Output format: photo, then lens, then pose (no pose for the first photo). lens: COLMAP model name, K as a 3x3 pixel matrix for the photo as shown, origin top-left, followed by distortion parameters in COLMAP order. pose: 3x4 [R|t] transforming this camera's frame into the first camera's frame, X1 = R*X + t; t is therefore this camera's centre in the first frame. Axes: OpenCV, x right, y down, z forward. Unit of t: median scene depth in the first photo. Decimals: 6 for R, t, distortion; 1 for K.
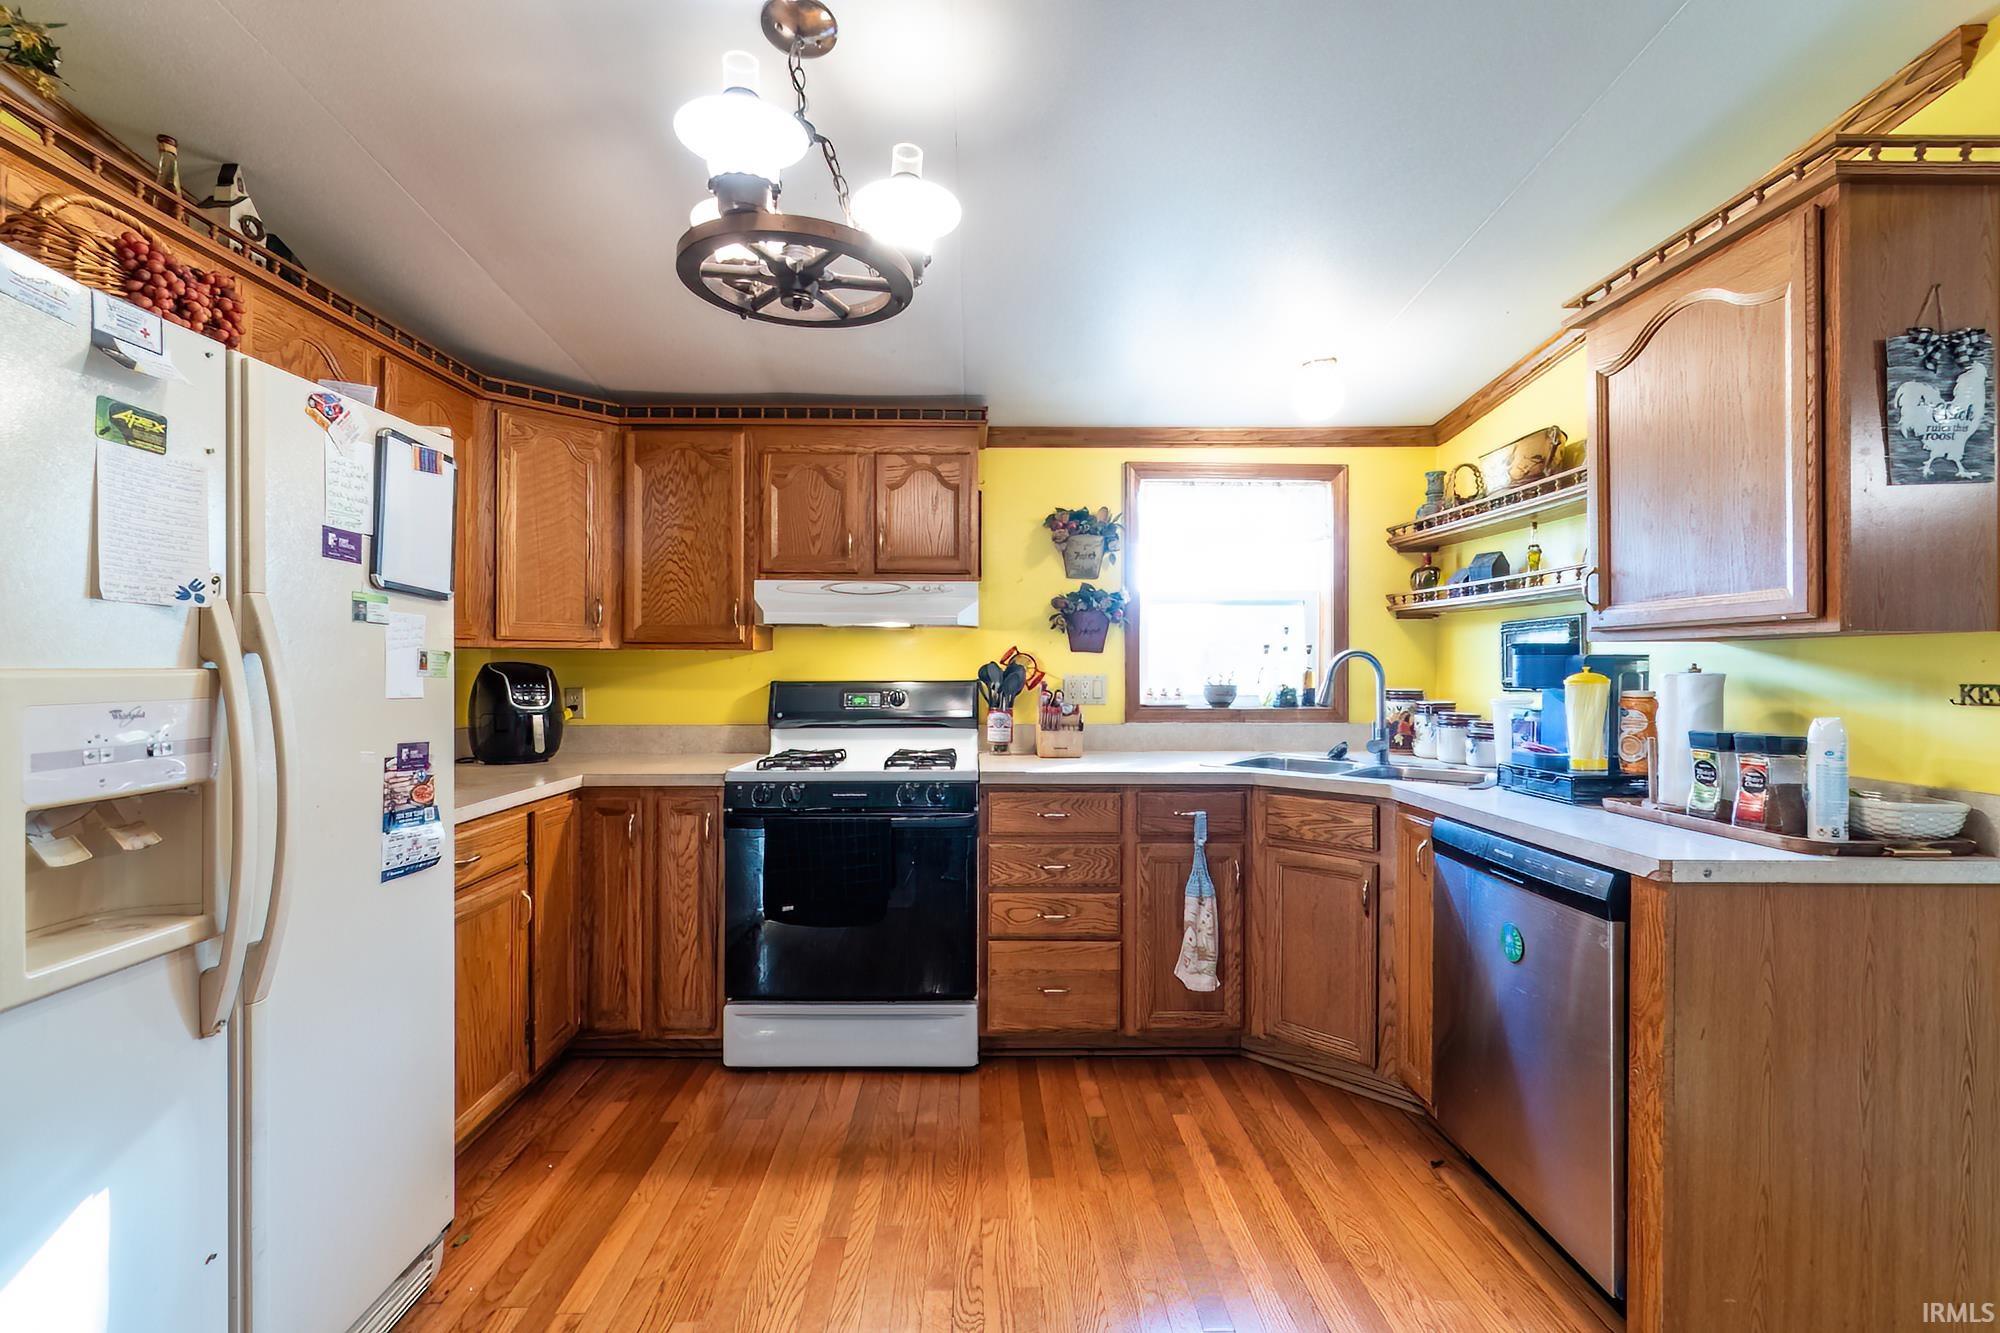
lens RADIAL K [[867.7, 0, 984.7], [0, 867.7, 662.0], [0, 0, 1]] dist [-0.002564, -0.000375]
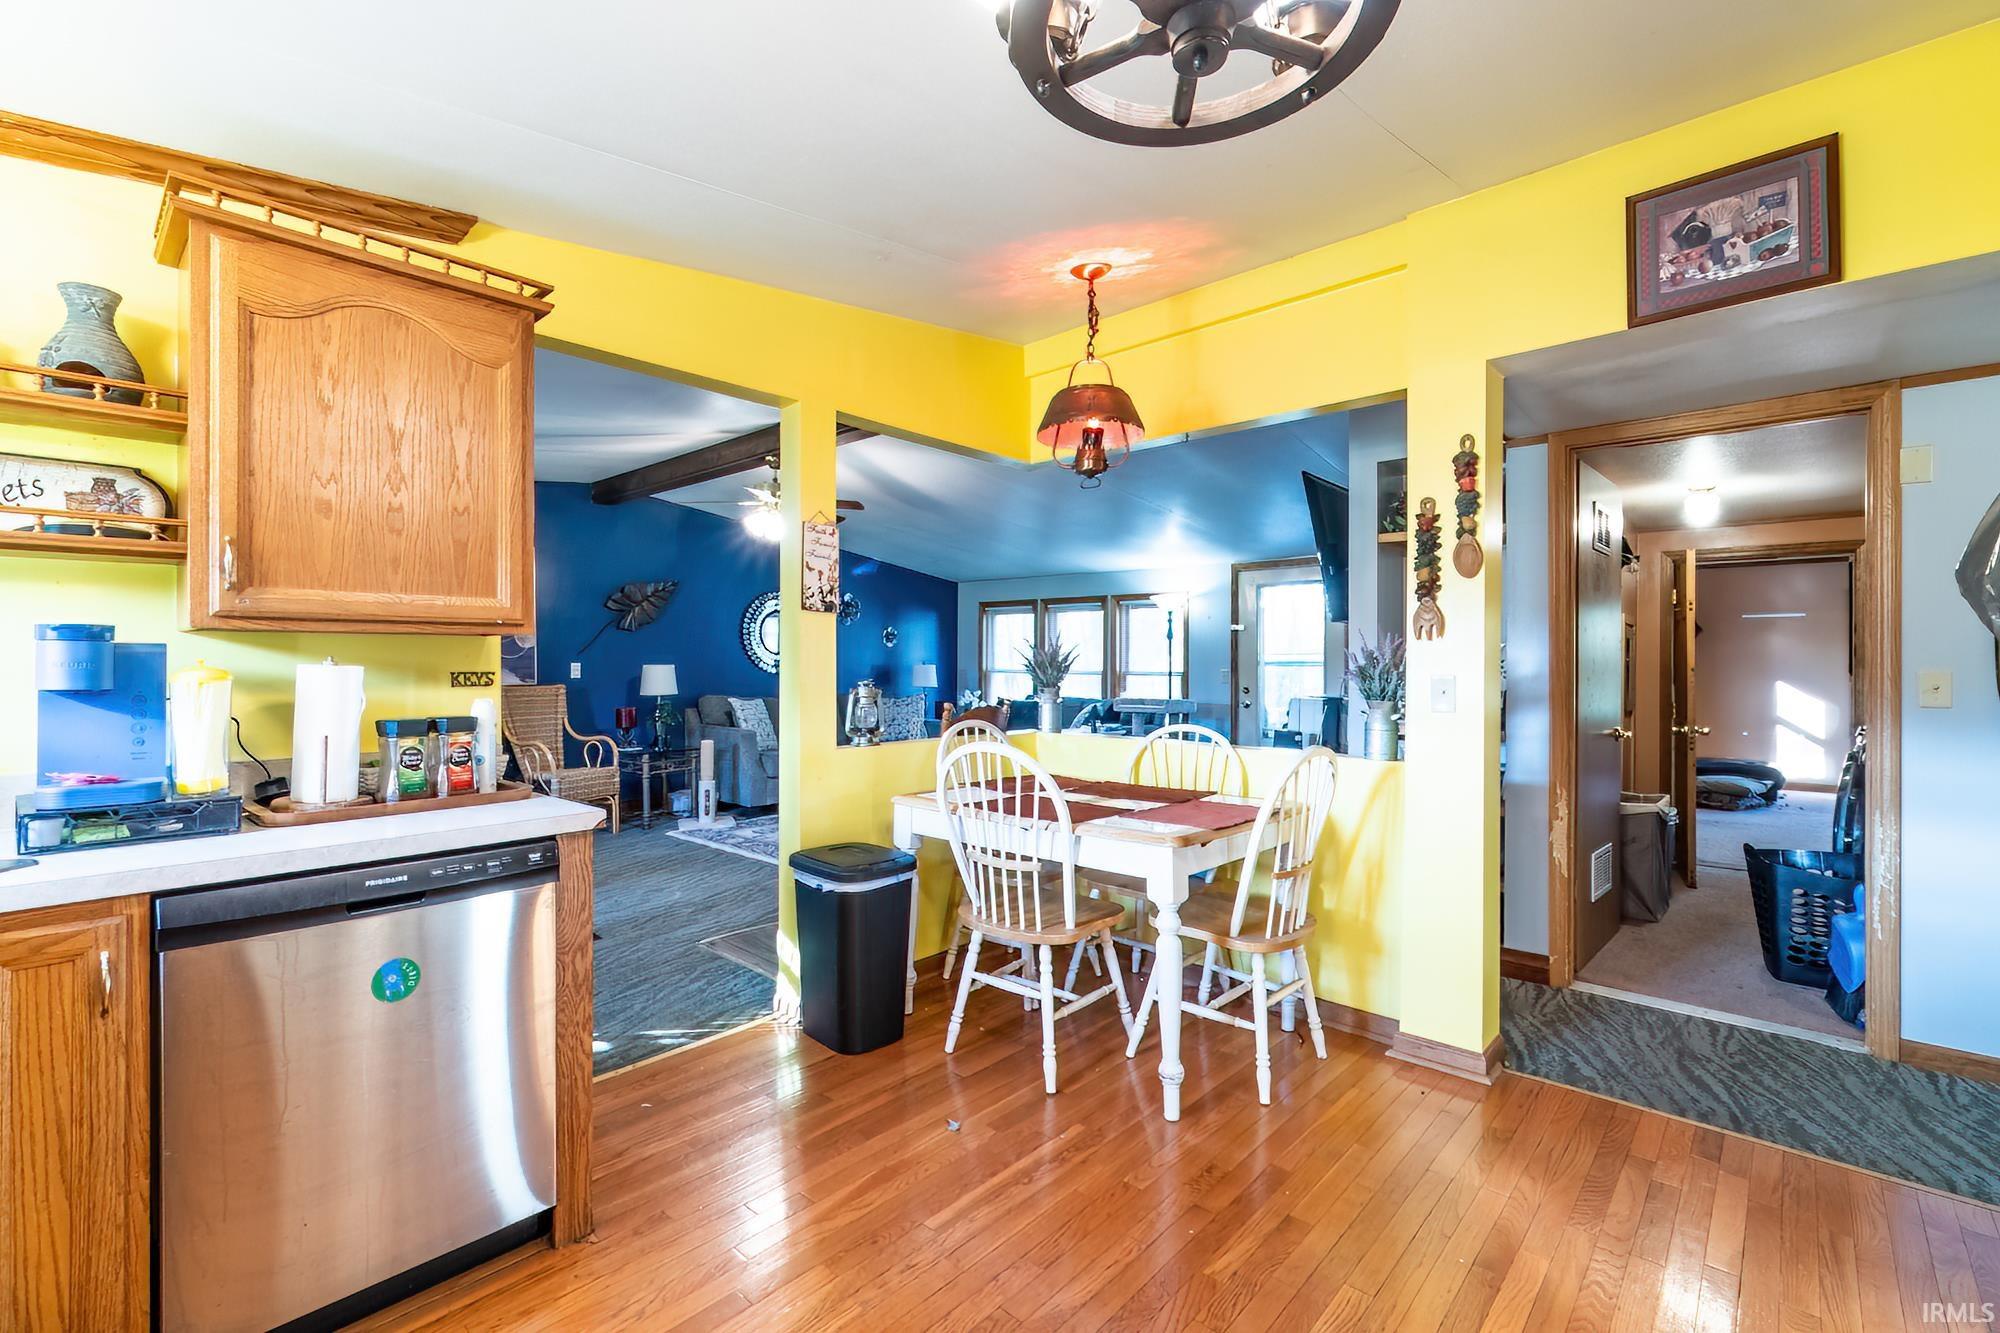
lens RADIAL K [[867.7, 0, 984.7], [0, 867.7, 662.0], [0, 0, 1]] dist [-0.002564, -0.000375]
pose [[-0.728139, -0.004203, 0.685417, -0.270608], [-0.005354, 0.999986, 0.000445, 0.002292], [-0.685409, -0.003345, -0.728151, 0.813975]]
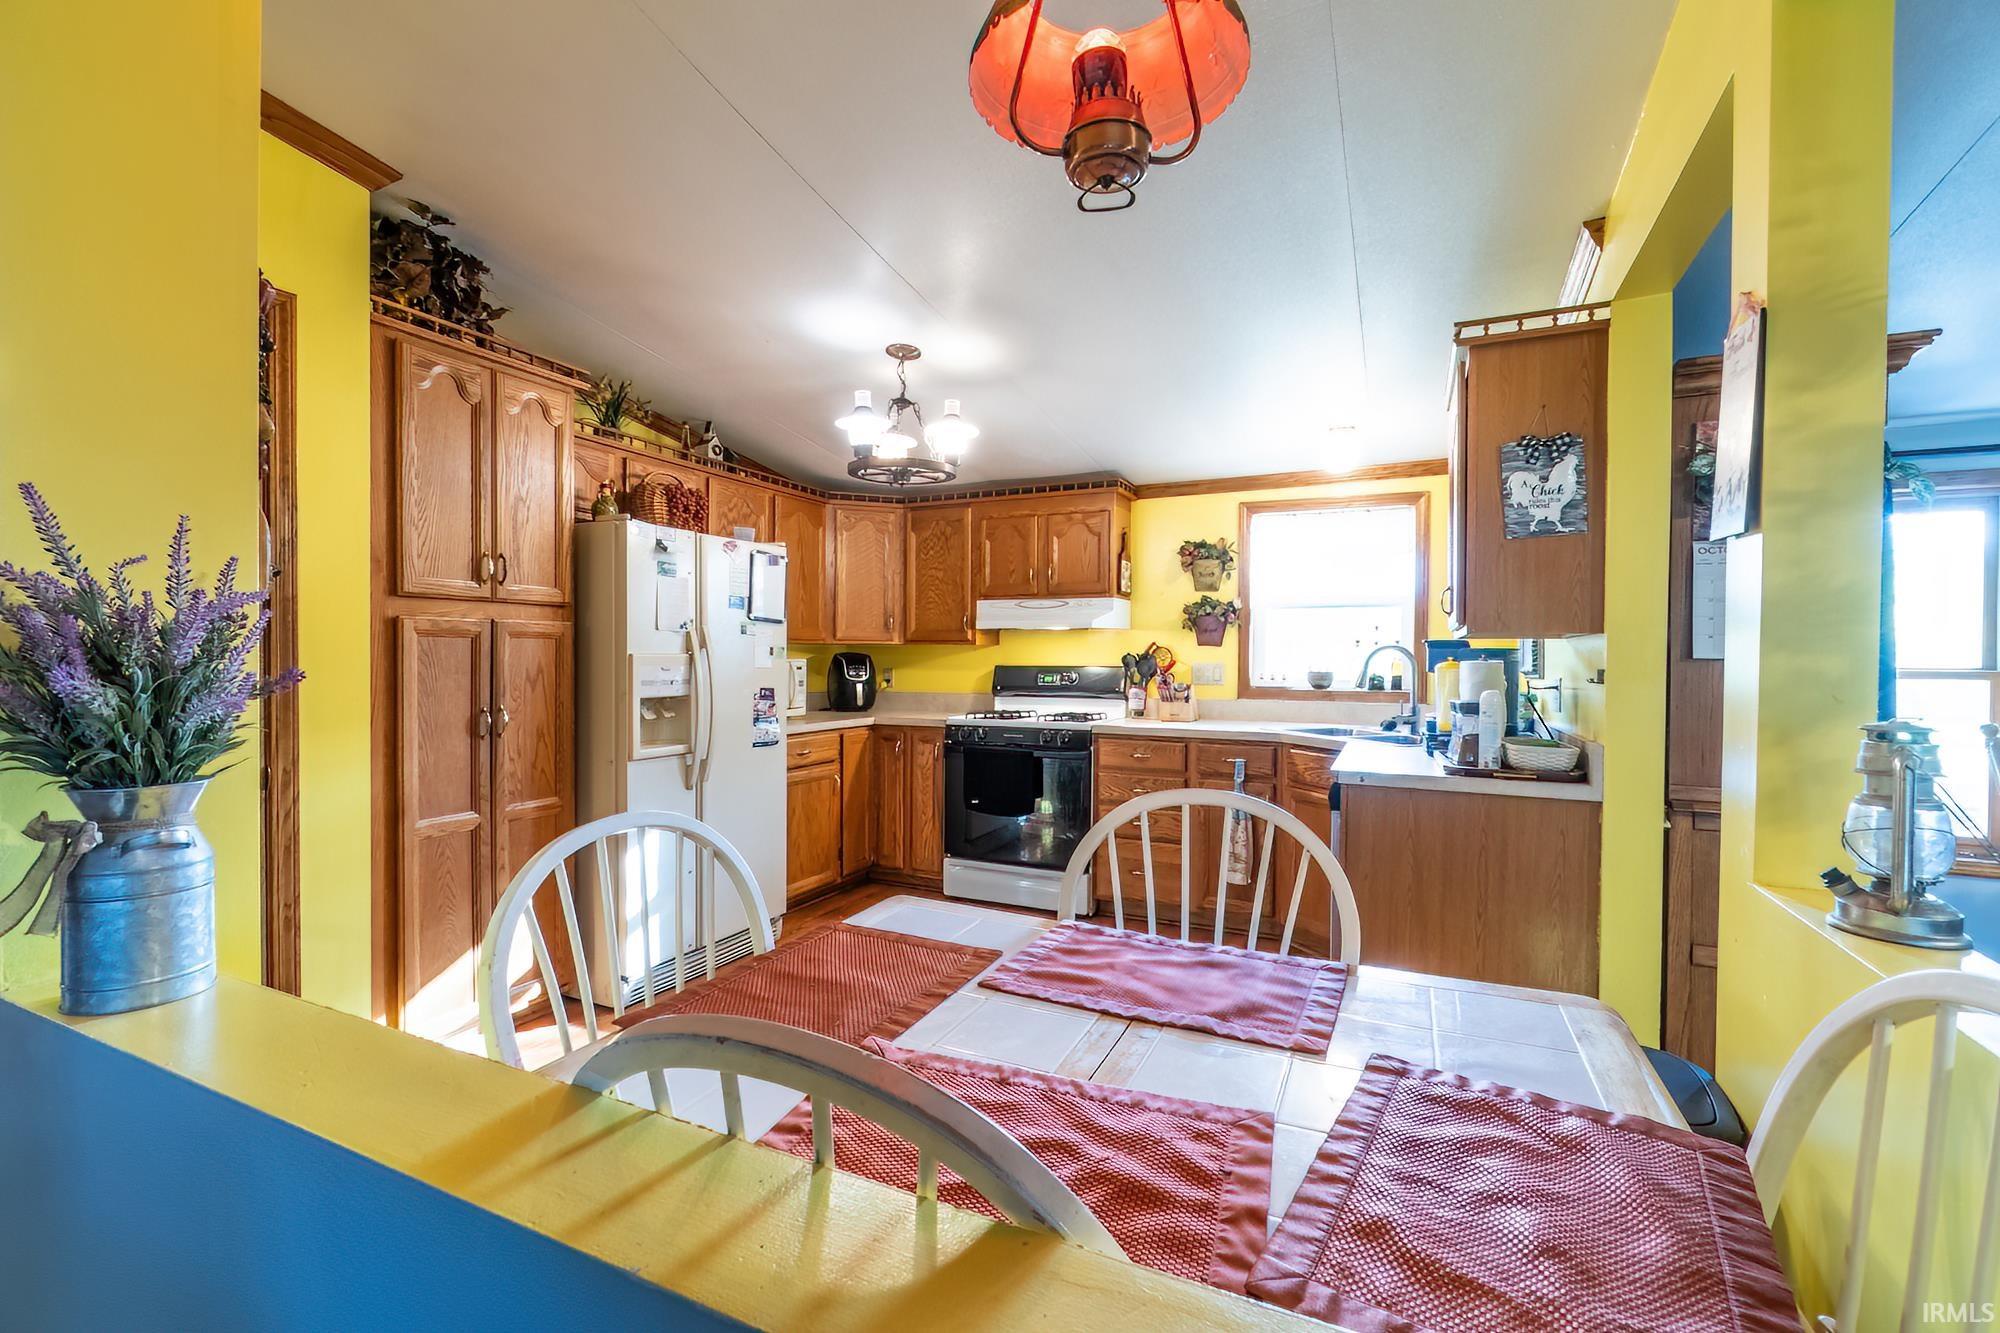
lens RADIAL K [[859.0, 0, 985.7], [0, 859.0, 663.6], [0, 0, 1]] dist [0.000263, -0.000095]
pose [[0.895917, 0.008217, -0.444145, 0.491571], [-0.003154, 0.999921, 0.012138, 0.001112], [0.444209, -0.009473, 0.895873, -0.433971]]
